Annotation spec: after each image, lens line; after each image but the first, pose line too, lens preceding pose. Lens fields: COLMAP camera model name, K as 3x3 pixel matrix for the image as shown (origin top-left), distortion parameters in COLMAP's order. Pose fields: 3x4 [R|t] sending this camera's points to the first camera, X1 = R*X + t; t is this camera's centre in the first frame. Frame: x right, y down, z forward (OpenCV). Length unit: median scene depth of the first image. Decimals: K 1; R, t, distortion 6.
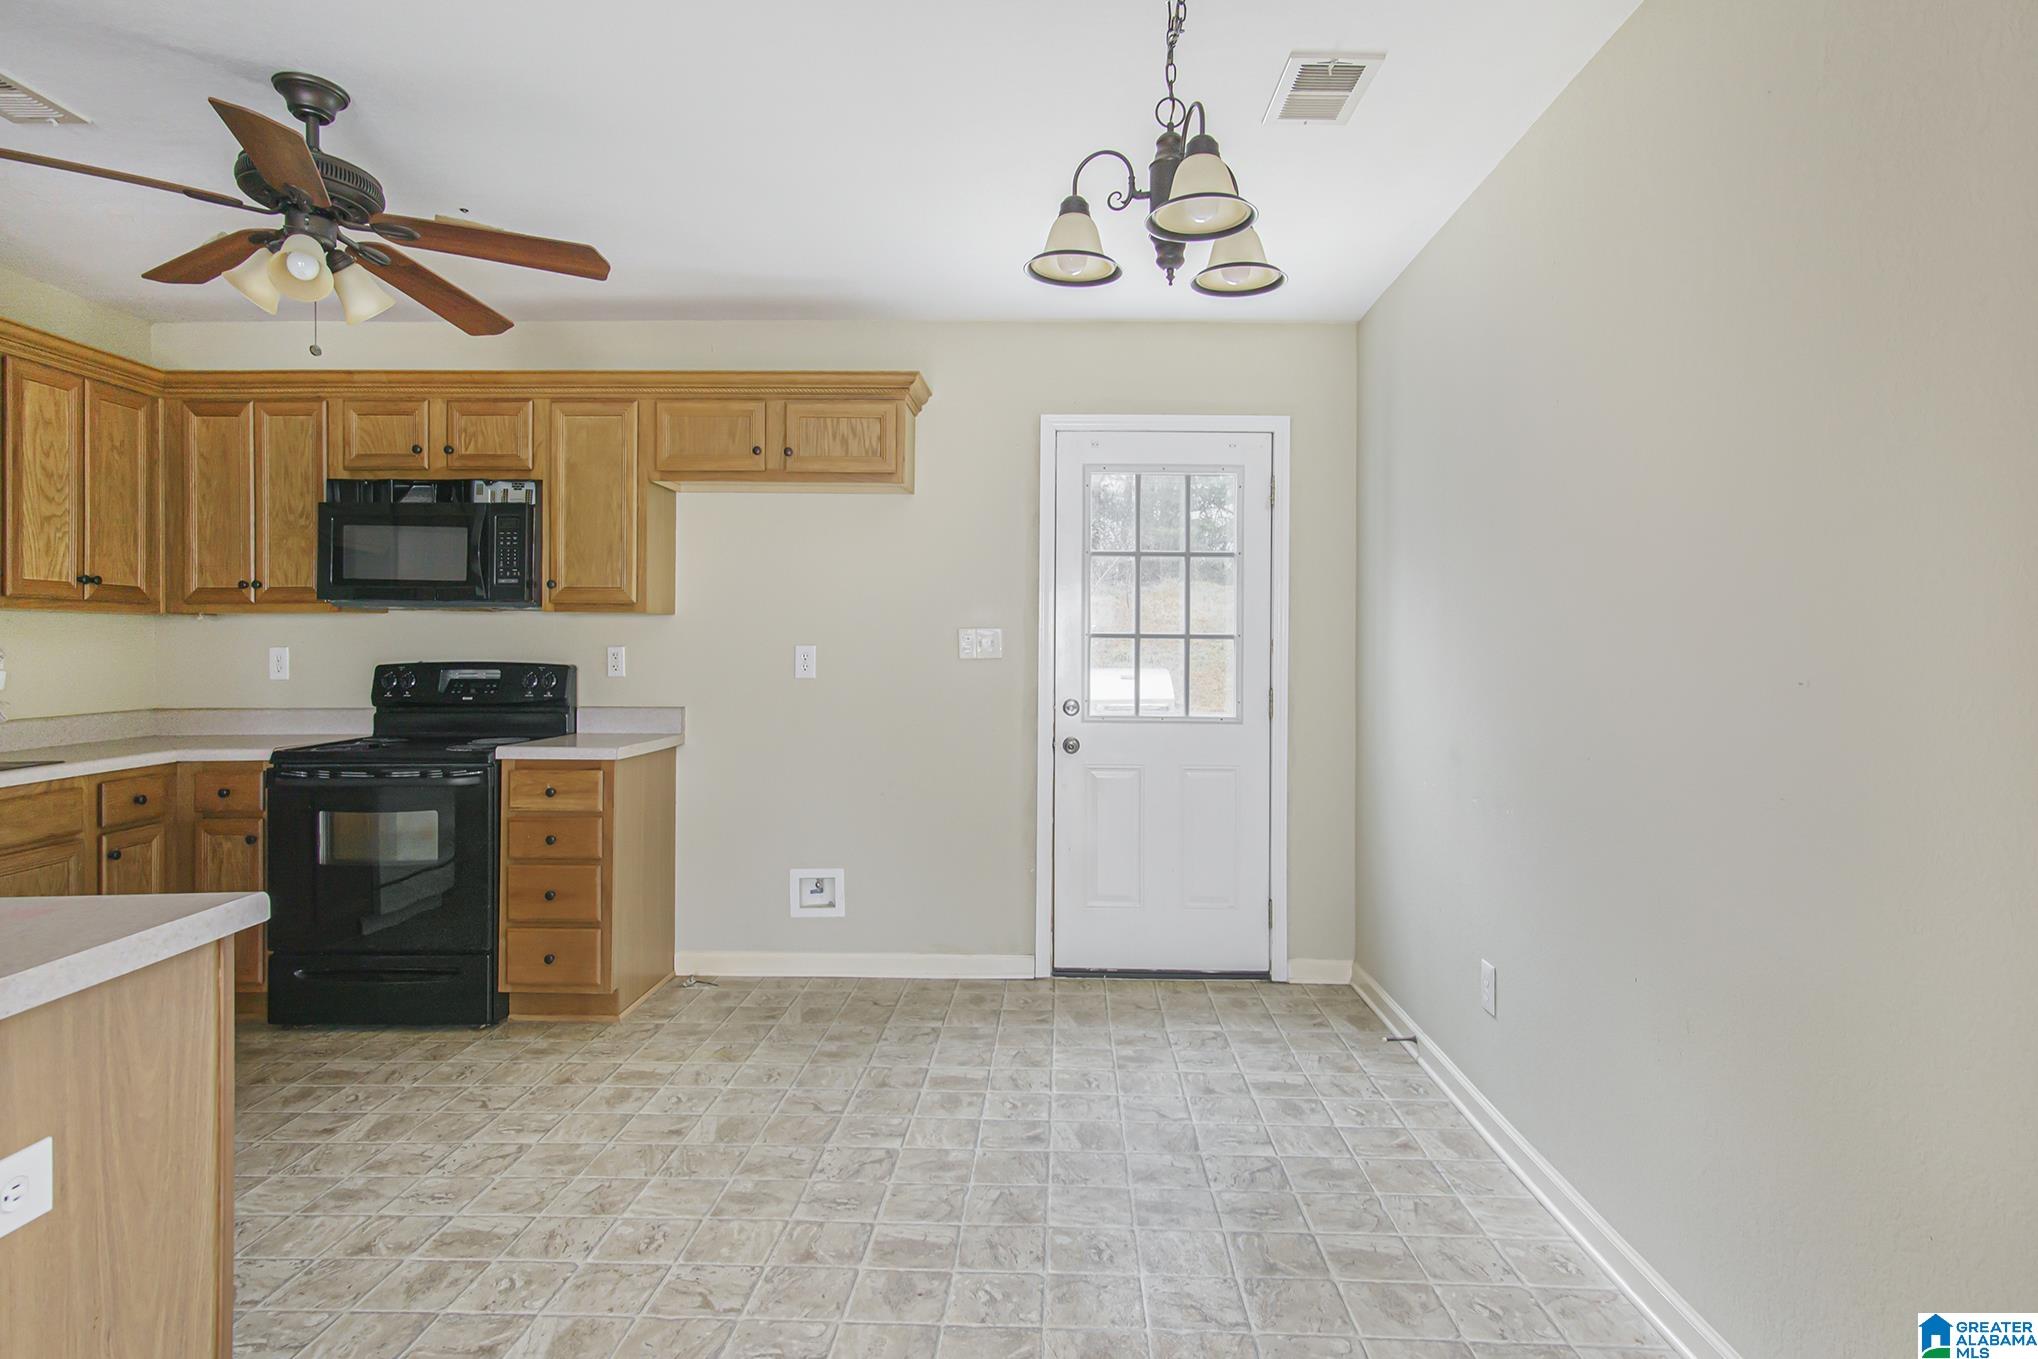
lens RADIAL K [[1092.1, 0, 999.7], [0, 1092.1, 652.9], [0, 0, 1]] dist [-0.017190, -0.000767]
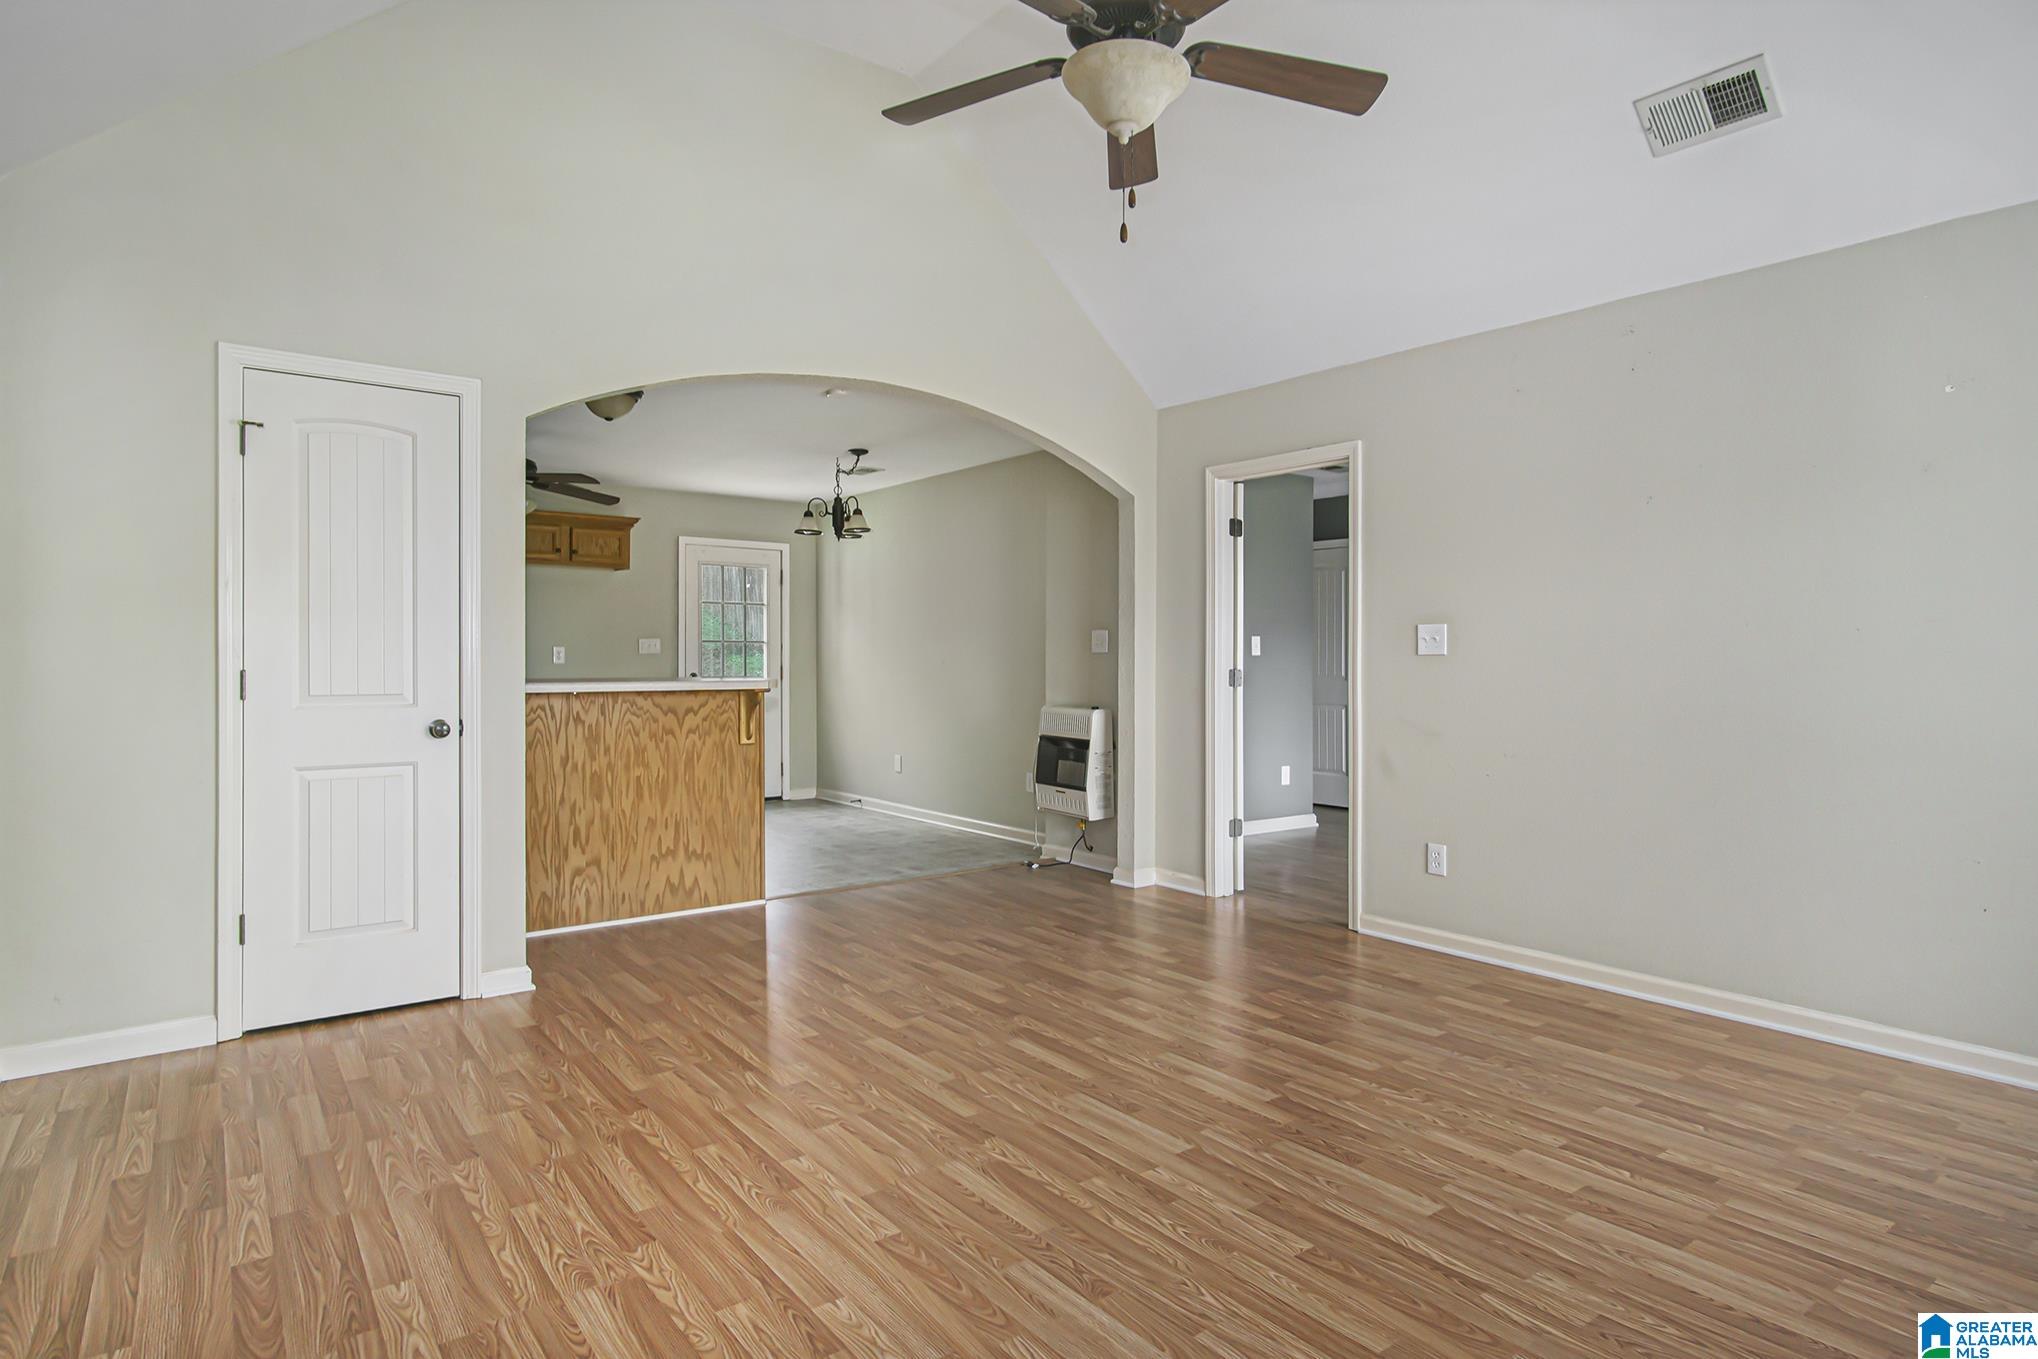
lens RADIAL K [[1117.2, 0, 1028.6], [0, 1117.2, 665.3], [0, 0, 1]] dist [-0.001113, -0.000058]
pose [[0.758555, -0.005781, 0.651583, -0.962262], [0.002794, 0.999980, 0.005620, 0.018644], [-0.651603, -0.002442, 0.758556, -1.172298]]
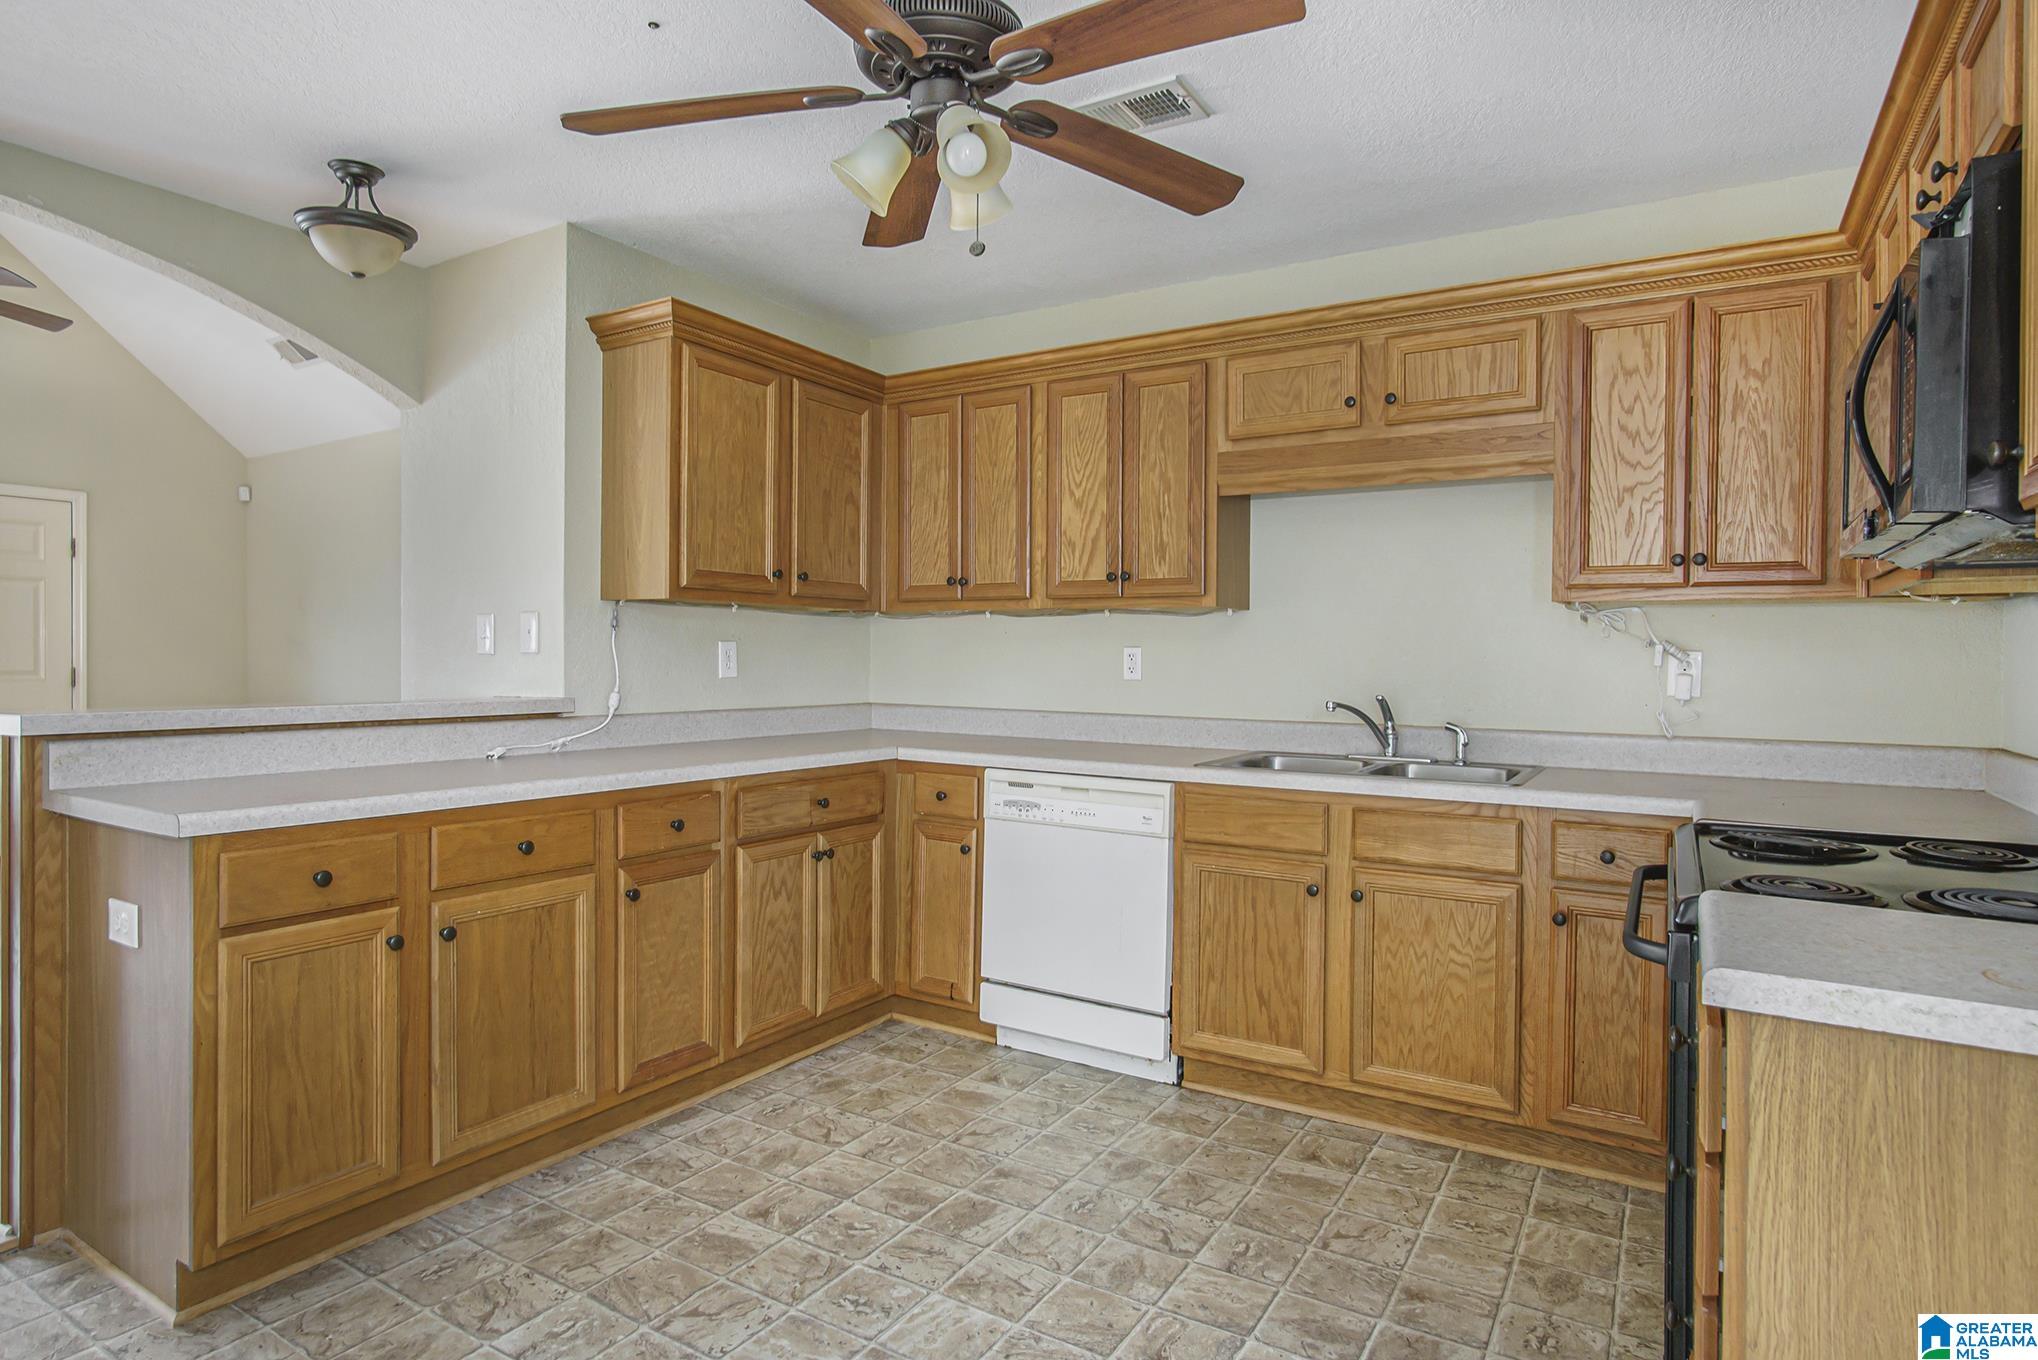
lens RADIAL K [[1117.2, 0, 1028.6], [0, 1117.2, 665.8], [0, 0, 1]] dist [-0.001113, -0.000058]
pose [[-0.456047, 0.007077, -0.889928, 0.025759], [-0.012977, 0.999809, 0.014601, -0.004320], [0.889861, 0.018207, -0.455868, 0.947060]]
